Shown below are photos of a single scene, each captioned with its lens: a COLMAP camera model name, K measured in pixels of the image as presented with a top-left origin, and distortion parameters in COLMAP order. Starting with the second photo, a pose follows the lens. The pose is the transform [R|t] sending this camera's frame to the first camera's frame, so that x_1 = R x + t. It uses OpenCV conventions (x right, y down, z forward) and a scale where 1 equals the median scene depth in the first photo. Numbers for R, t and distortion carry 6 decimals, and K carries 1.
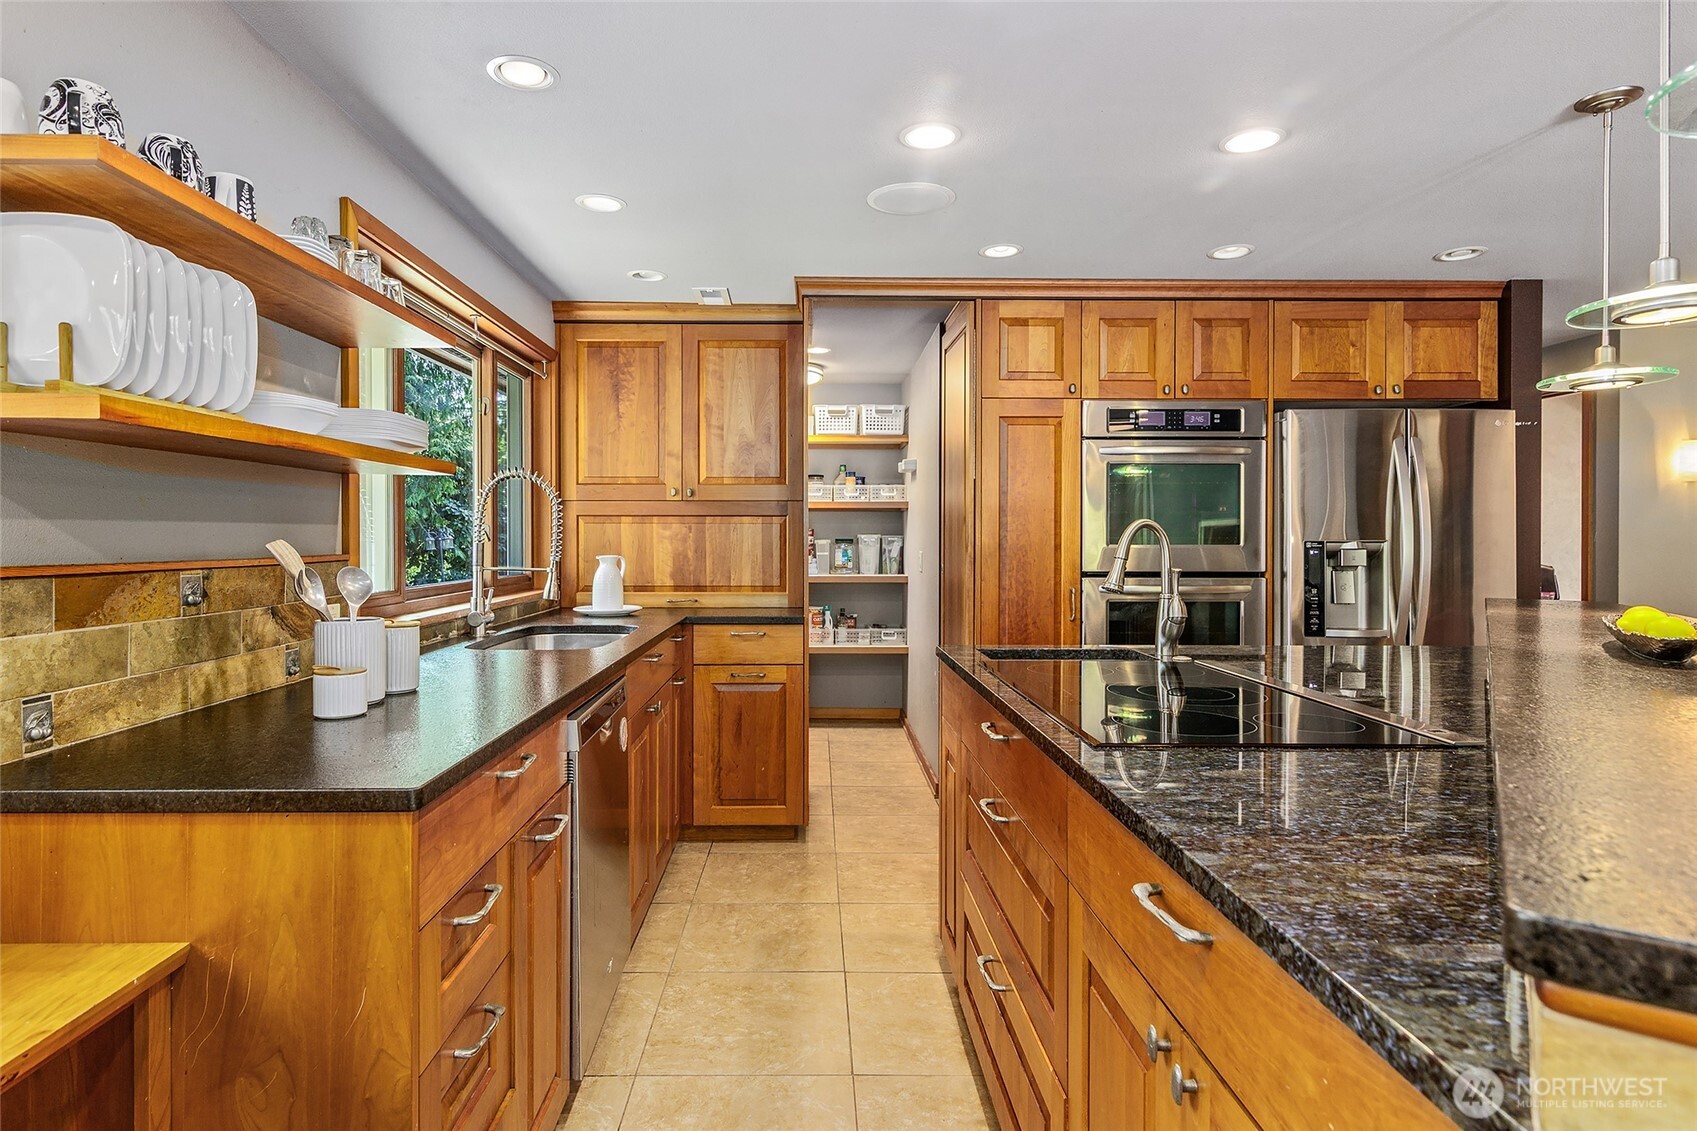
lens RADIAL K [[942.5, 0, 846.2], [0, 942.5, 547.2], [0, 0, 1]] dist [0.003026, -0.002308]
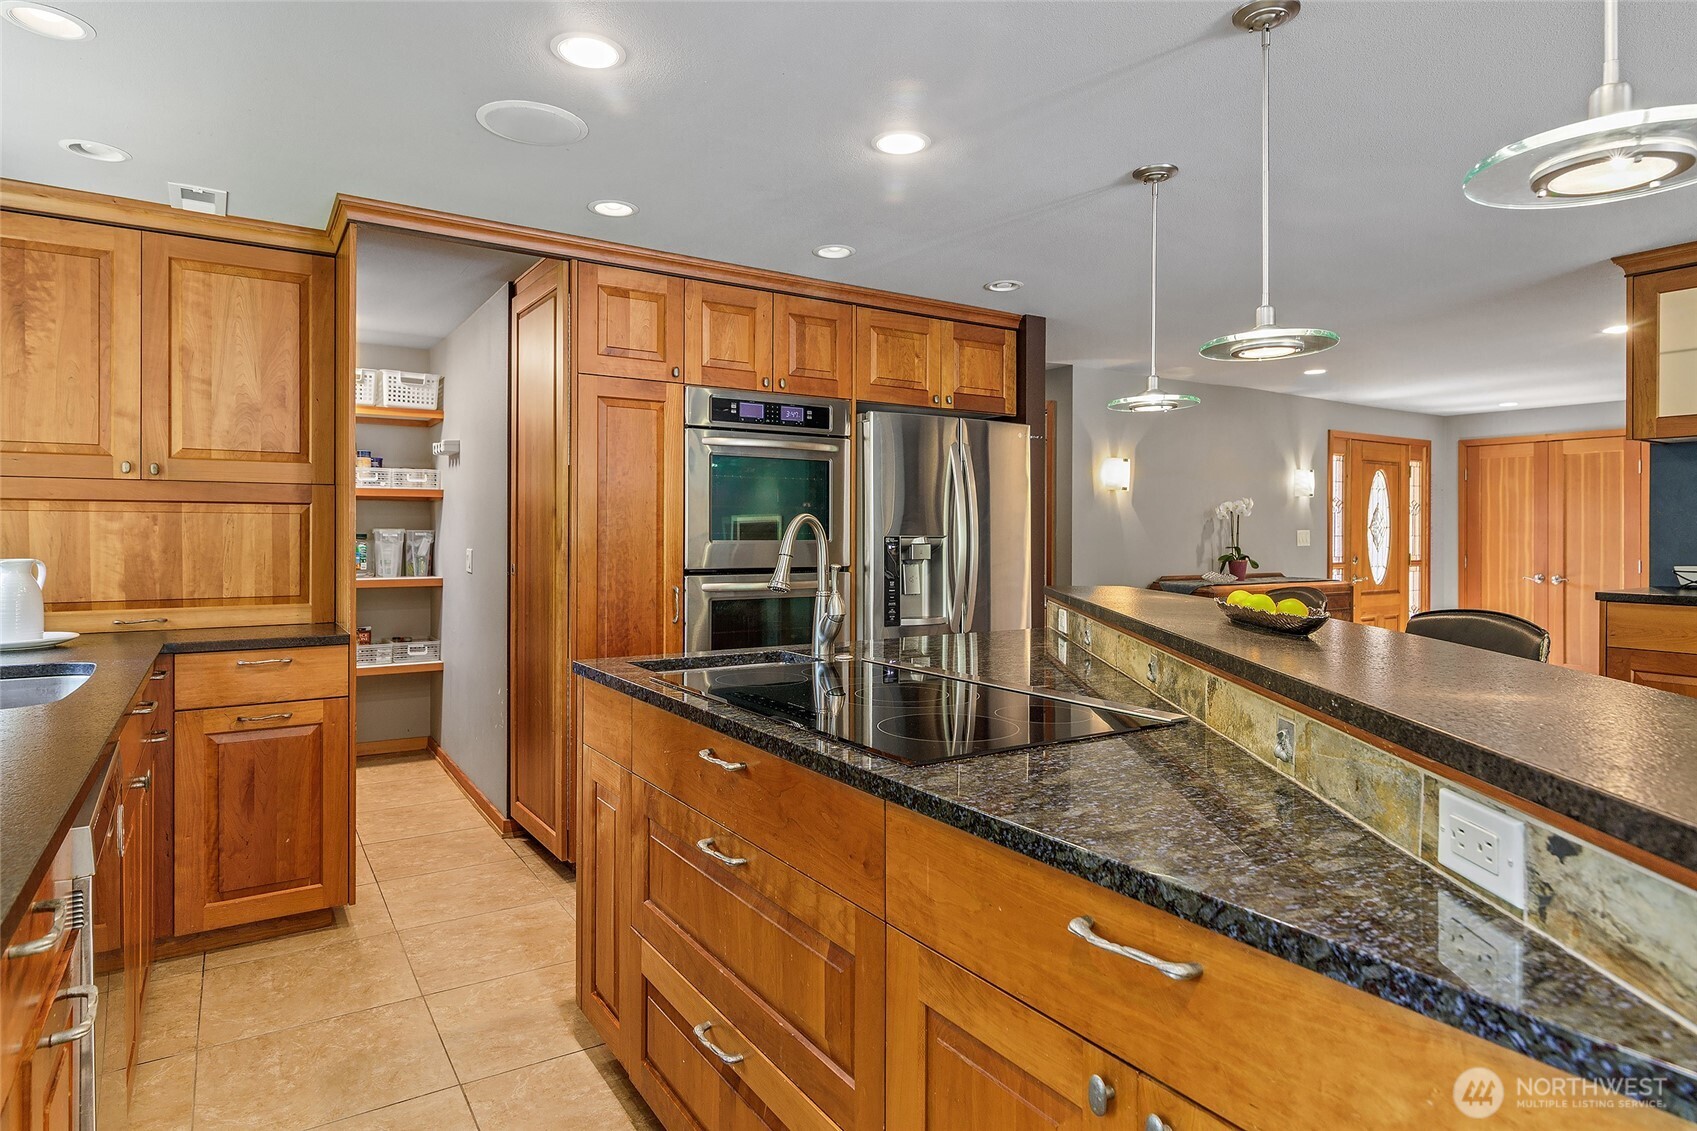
lens RADIAL K [[954.8, 0, 852.8], [0, 954.8, 538.3], [0, 0, 1]] dist [0.001277, -0.000880]
pose [[0.842218, -0.001596, 0.539134, -0.119017], [0.003680, 0.999989, -0.002788, -0.001737], [-0.539124, 0.004332, 0.842215, 0.115427]]
